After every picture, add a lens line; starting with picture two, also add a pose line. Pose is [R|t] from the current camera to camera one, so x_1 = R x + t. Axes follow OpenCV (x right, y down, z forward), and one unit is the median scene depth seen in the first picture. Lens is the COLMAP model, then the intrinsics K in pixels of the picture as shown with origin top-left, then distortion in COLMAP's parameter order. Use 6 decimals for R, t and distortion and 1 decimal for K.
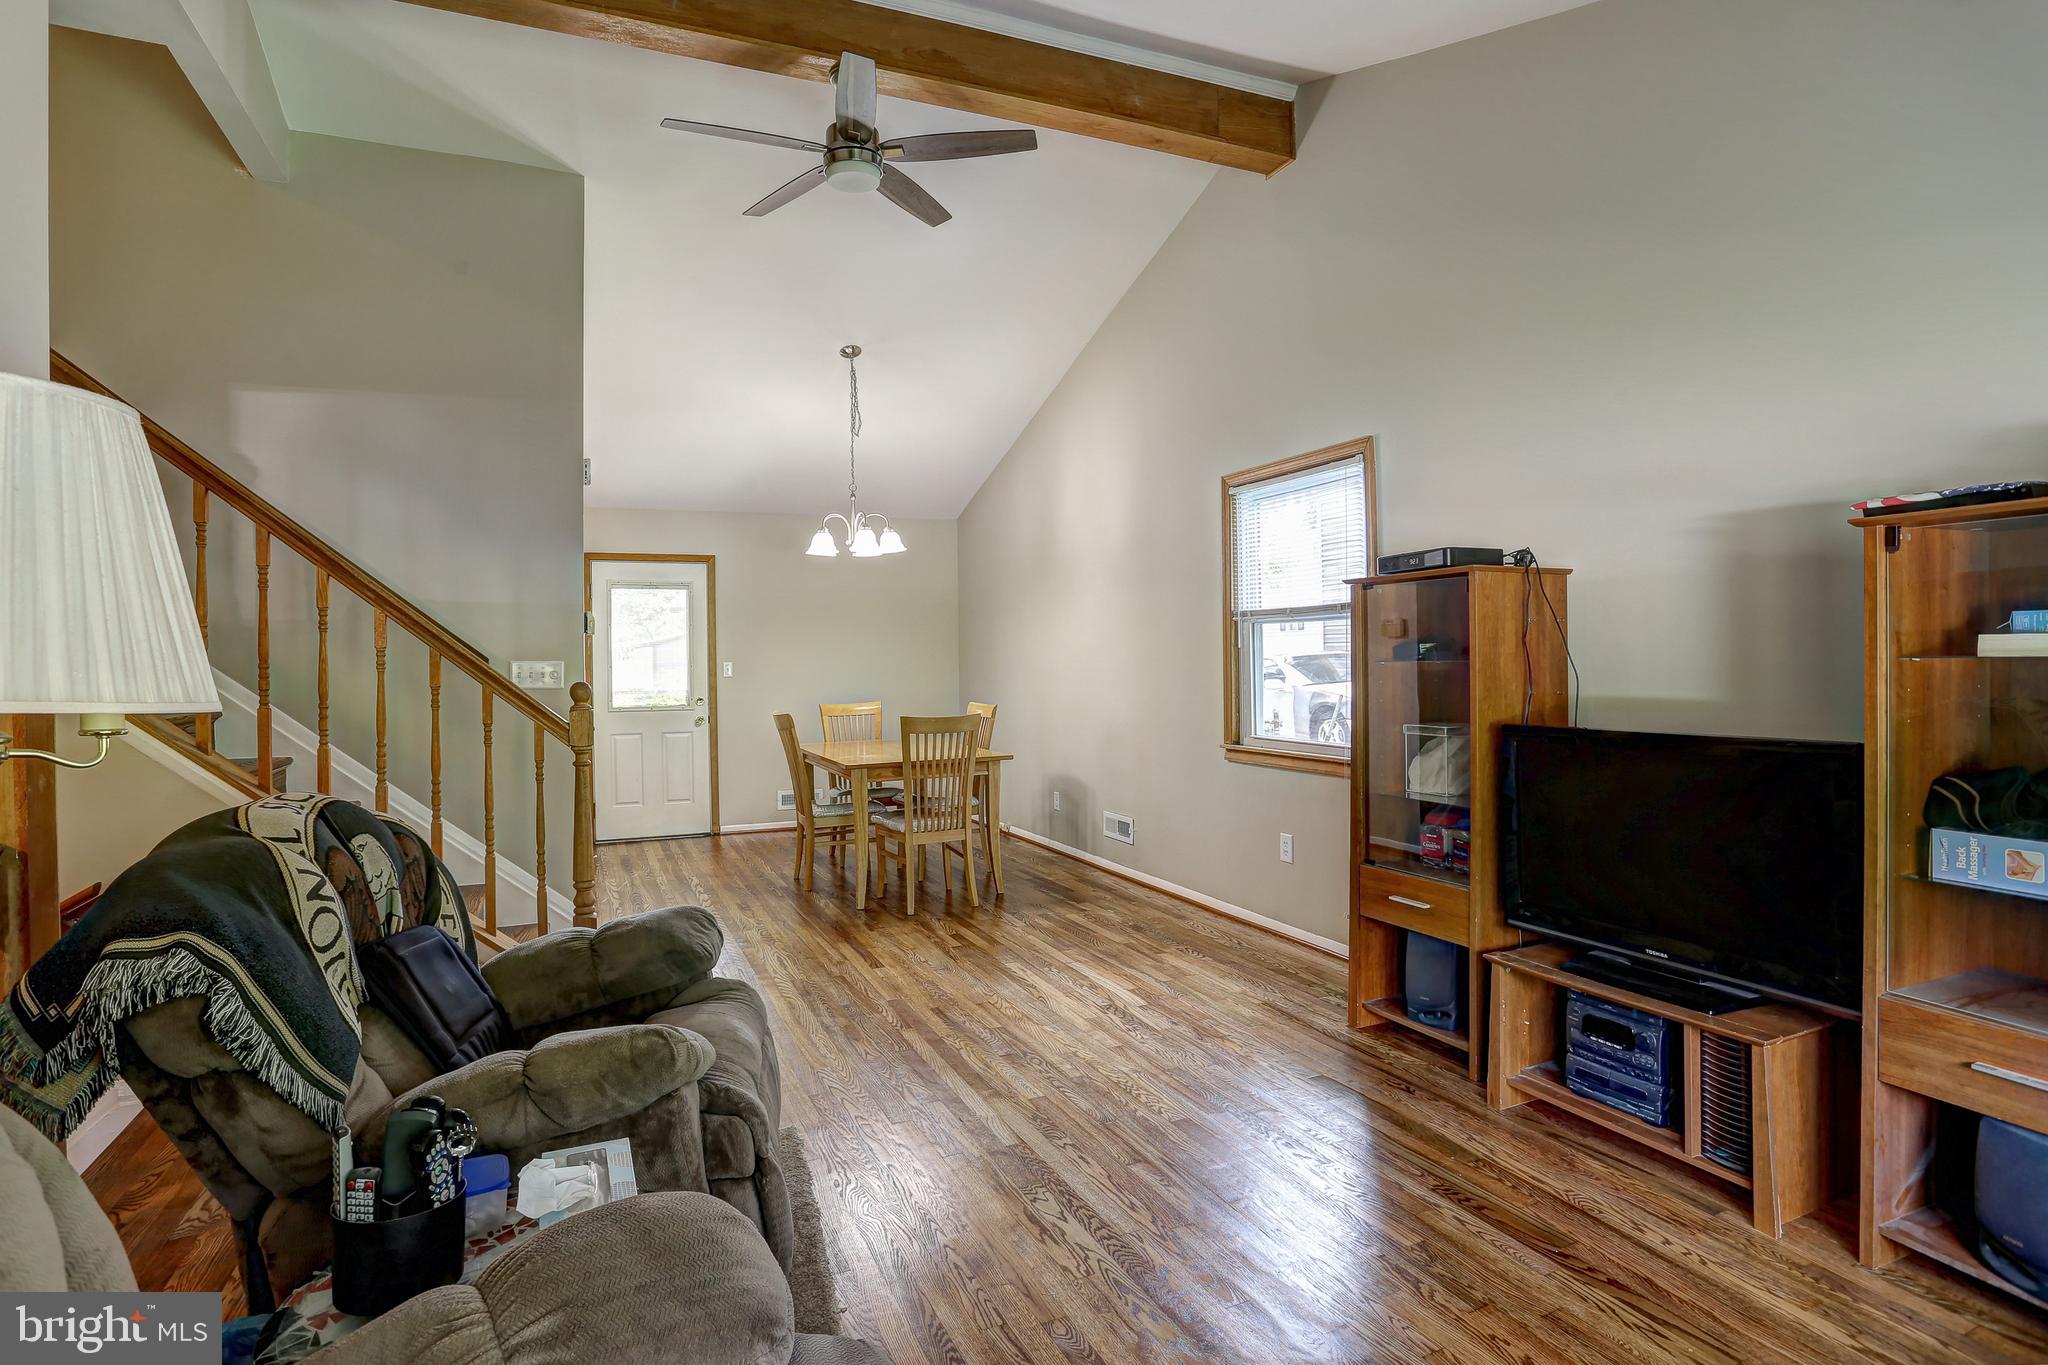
lens RADIAL K [[1027.0, 0, 1035.1], [0, 1027.0, 662.7], [0, 0, 1]] dist [-0.066250, 0.016287]
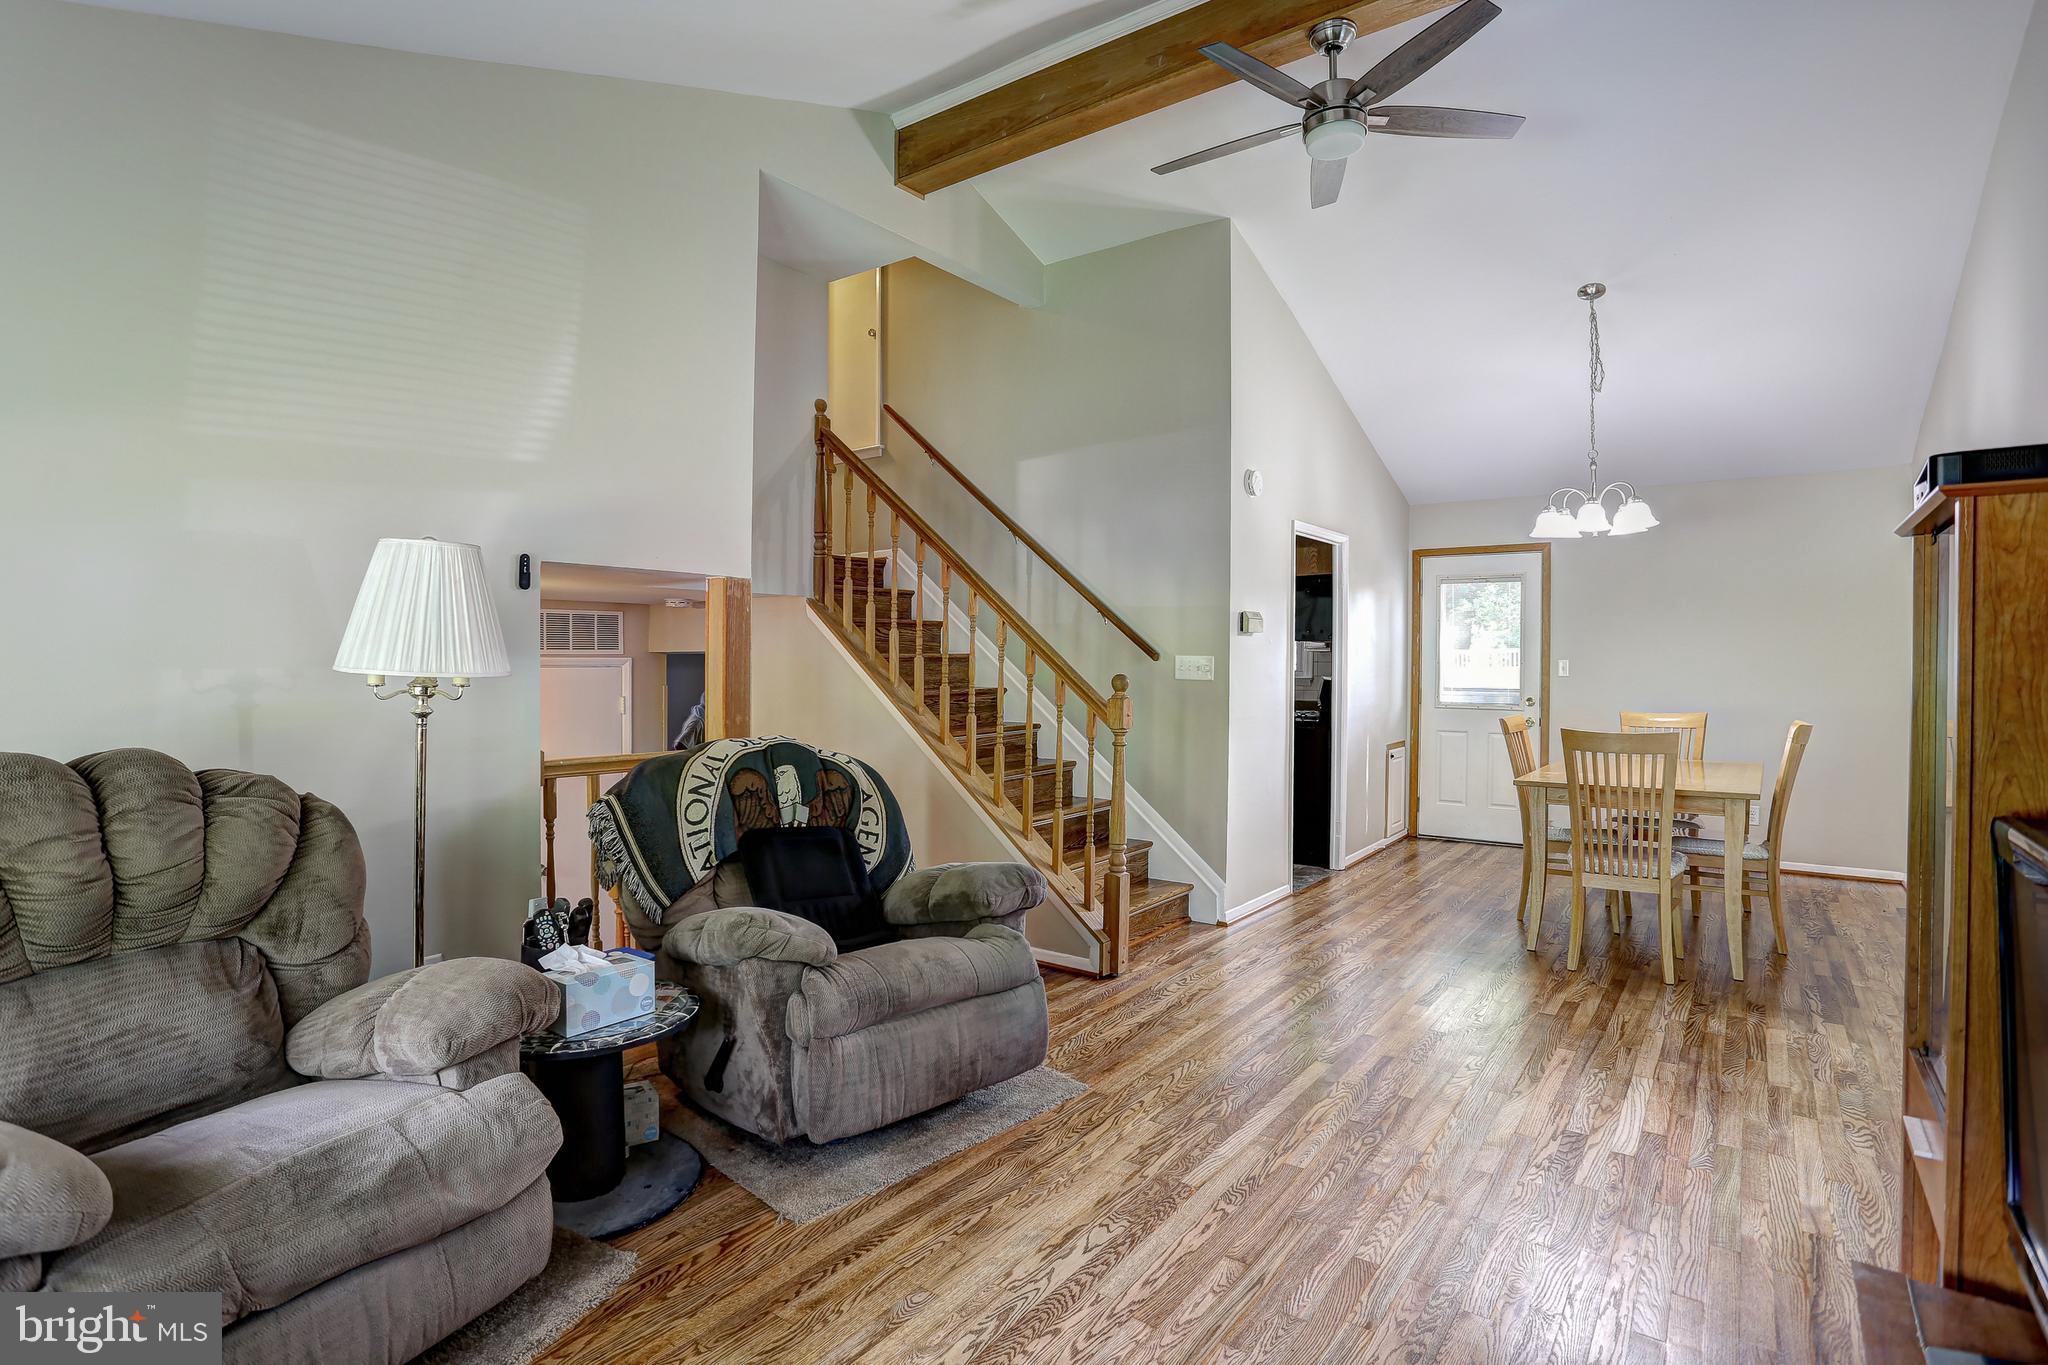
lens RADIAL K [[1027.0, 0, 1020.8], [0, 1027.0, 675.3], [0, 0, 1]] dist [-0.066250, 0.016287]
pose [[0.474660, 0.030000, -0.879658, 0.446841], [-0.012632, 0.999548, 0.027272, -0.009045], [0.880079, -0.001833, 0.474825, 0.269225]]
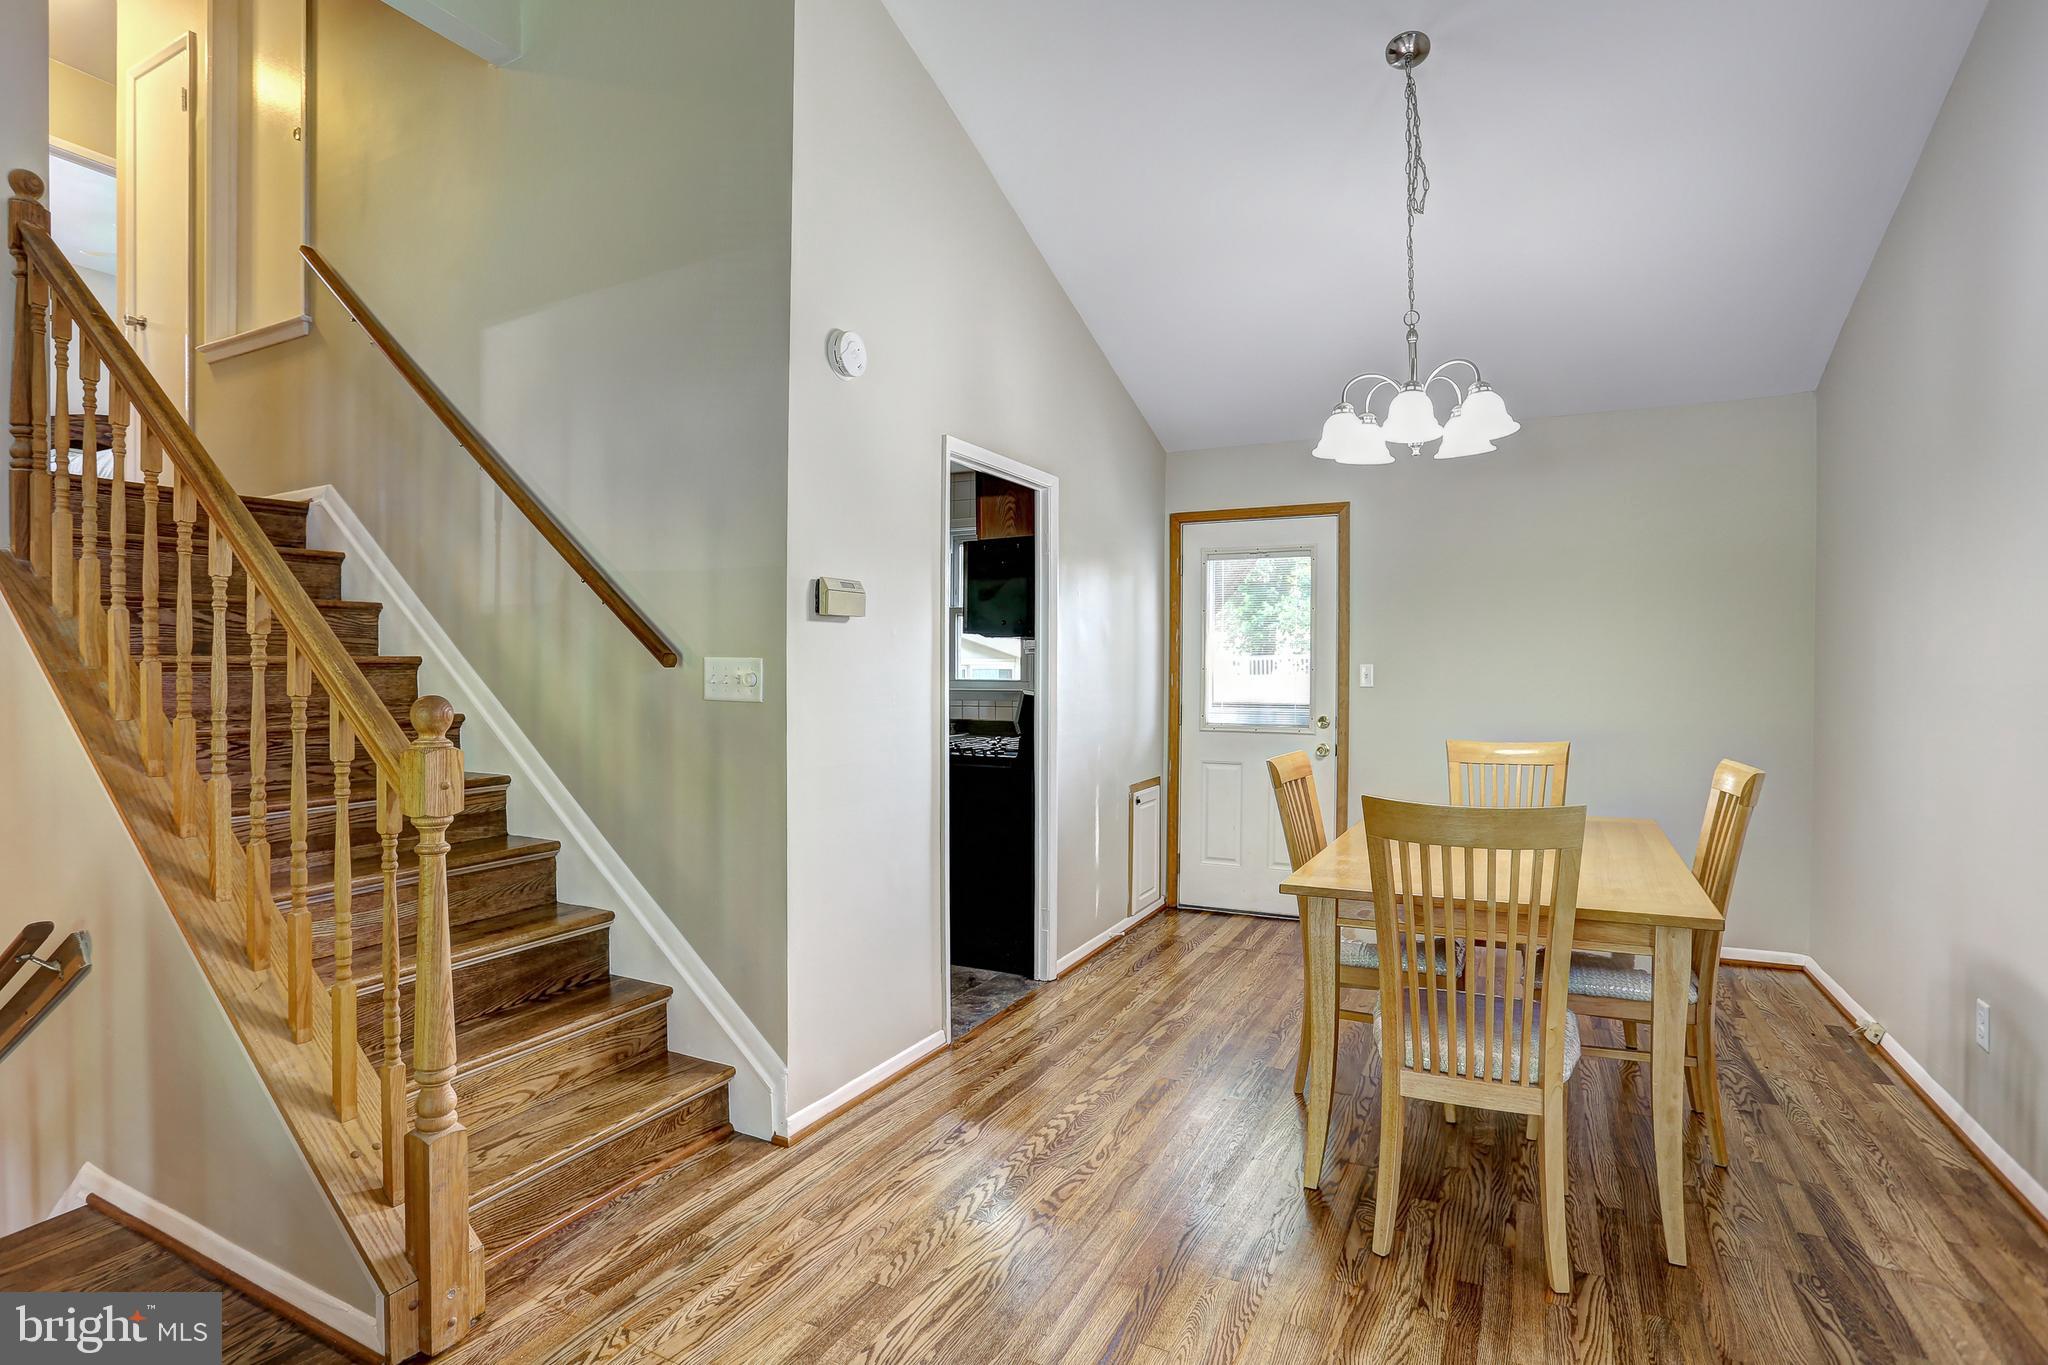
lens RADIAL K [[1027.0, 0, 1021.7], [0, 1027.0, 687.2], [0, 0, 1]] dist [-0.066250, 0.016287]
pose [[0.613423, 0.030564, -0.789163, 0.135158], [-0.011821, 0.999494, 0.029521, -0.004310], [0.789666, -0.008780, 0.613474, 0.744700]]
